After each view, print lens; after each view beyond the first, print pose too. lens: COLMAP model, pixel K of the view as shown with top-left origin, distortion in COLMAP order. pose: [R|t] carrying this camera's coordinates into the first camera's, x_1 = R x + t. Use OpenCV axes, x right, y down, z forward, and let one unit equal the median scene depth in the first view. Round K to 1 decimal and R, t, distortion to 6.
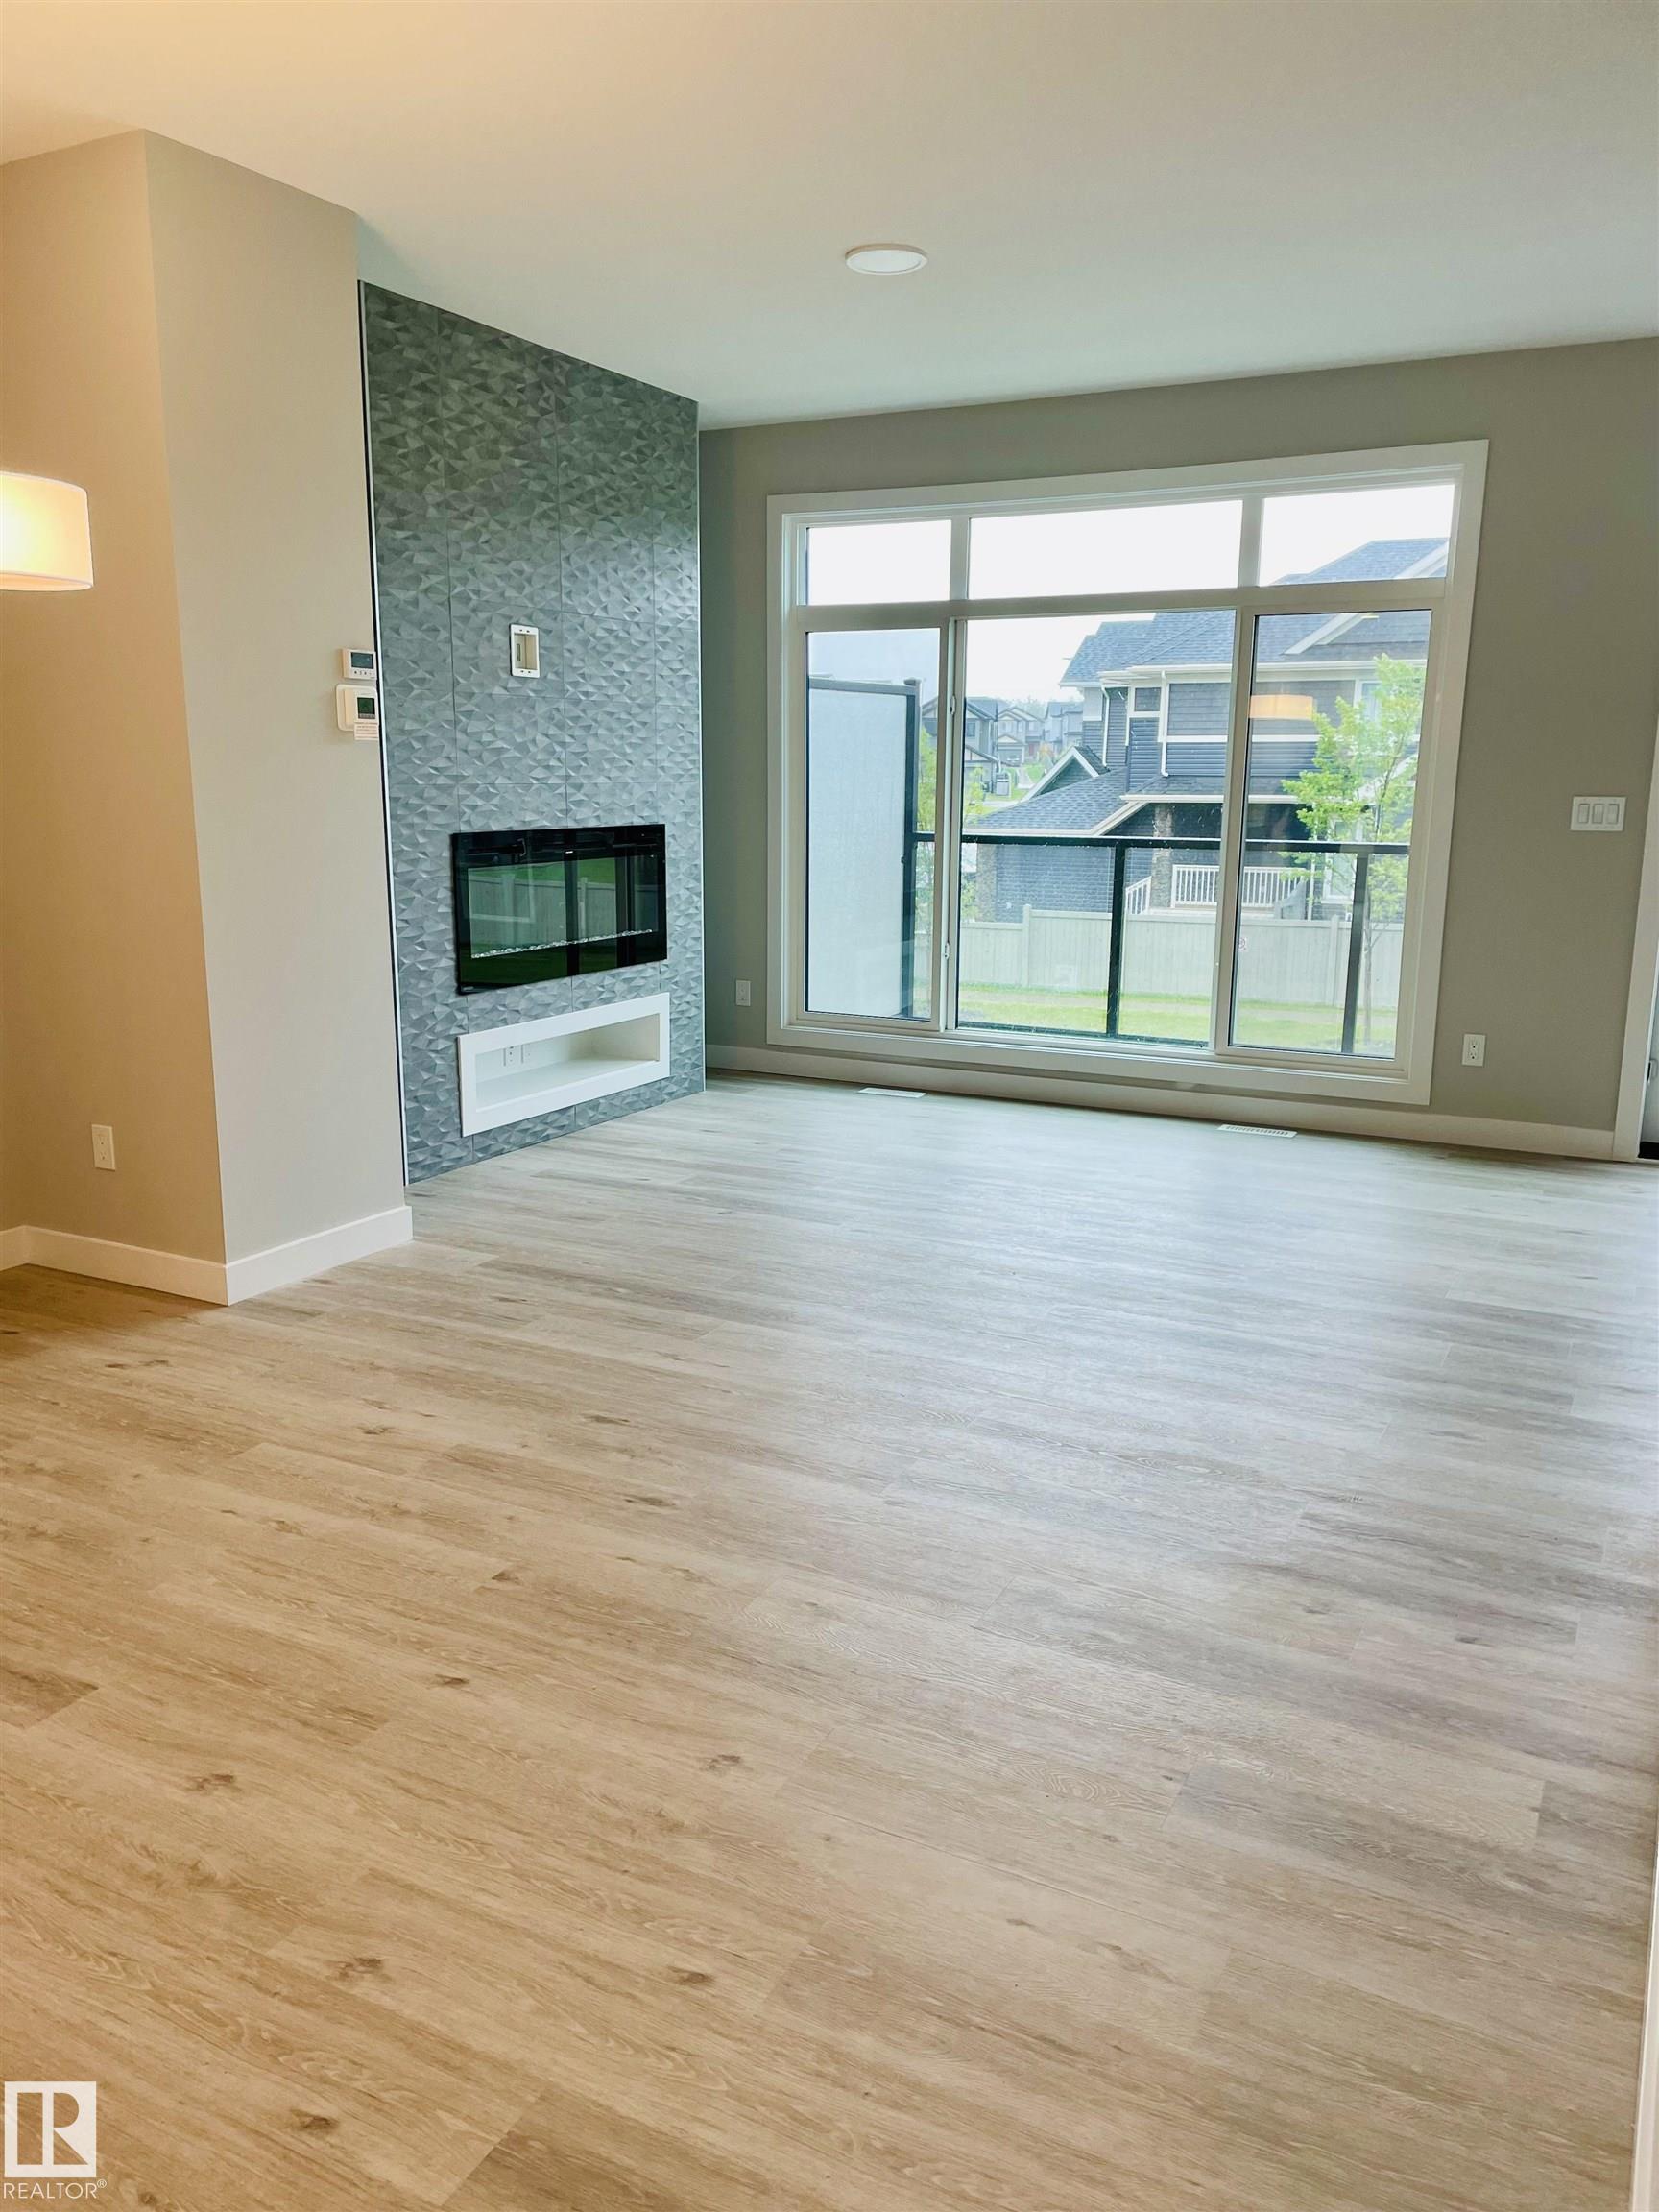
lens RADIAL K [[1674.3, 0, 821.2], [0, 1674.3, 1105.0], [0, 0, 1]] dist [0.083080, -0.091500]
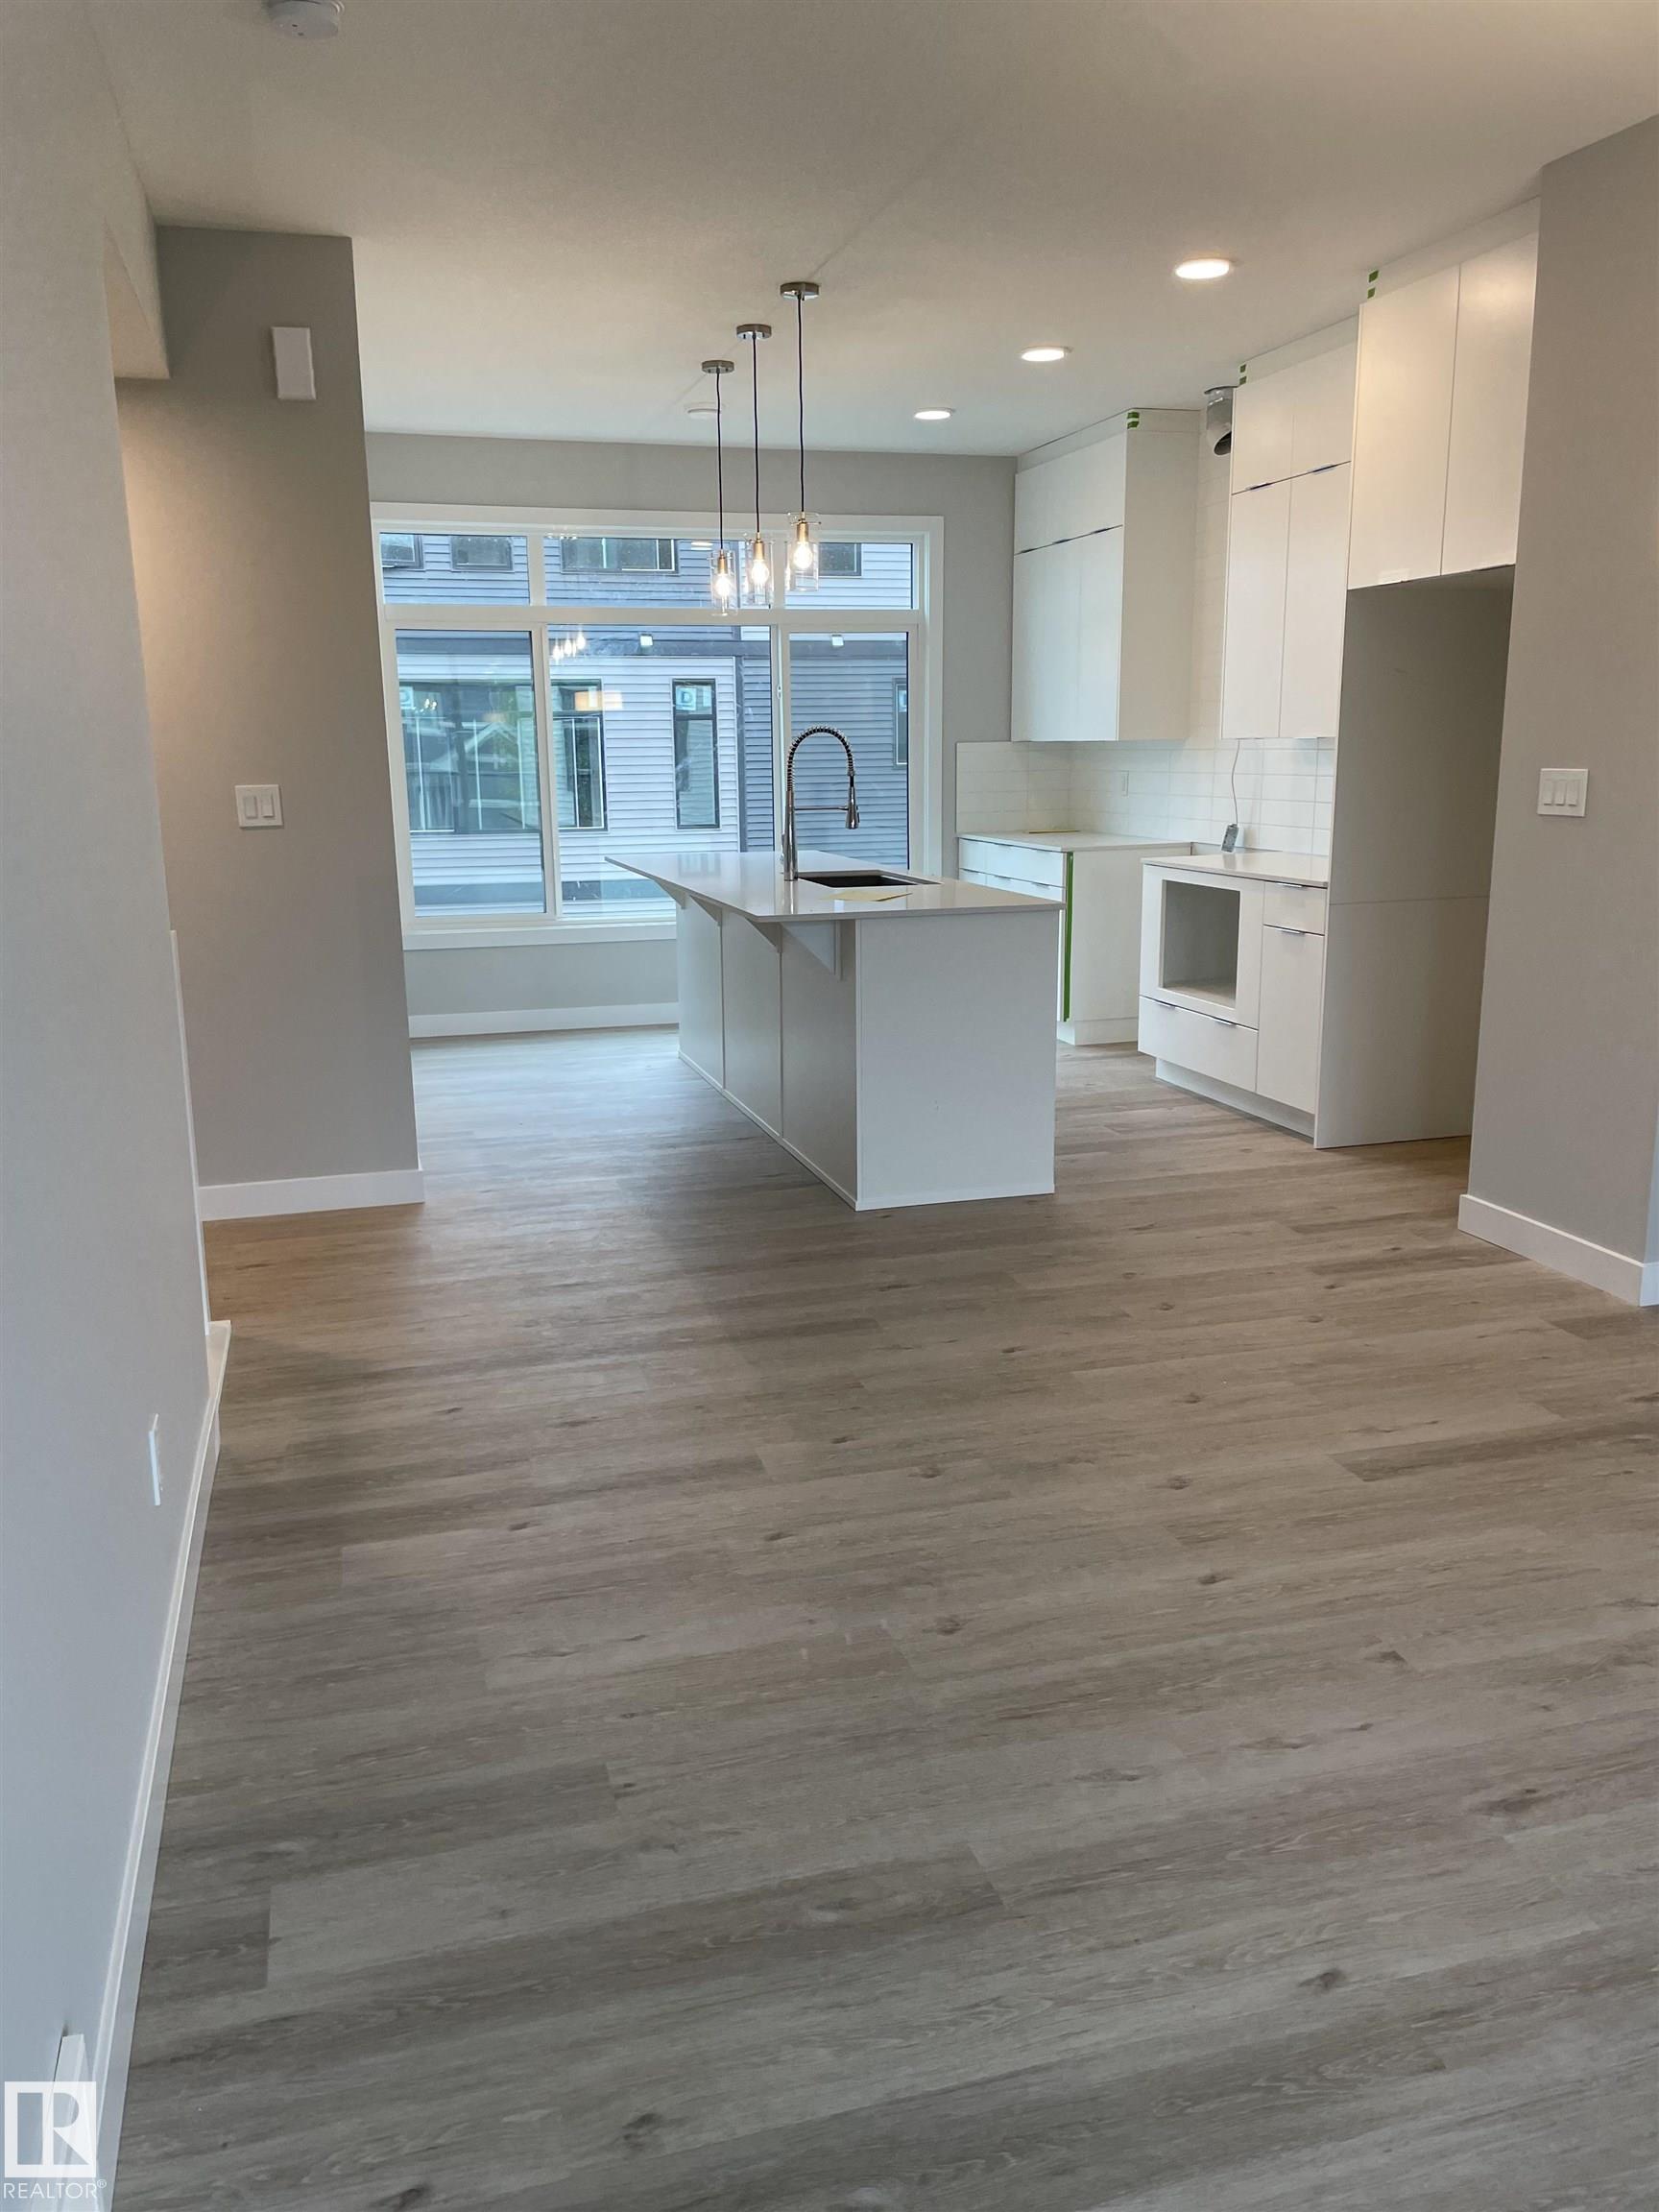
lens RADIAL K [[1674.3, 0, 821.2], [0, 1674.3, 1105.0], [0, 0, 1]] dist [0.083080, -0.091500]
pose [[-0.720422, 0.150051, -0.677109, 0.727797], [-0.135009, 0.927295, 0.349138, -0.323097], [0.680268, 0.342943, -0.647785, 1.574512]]
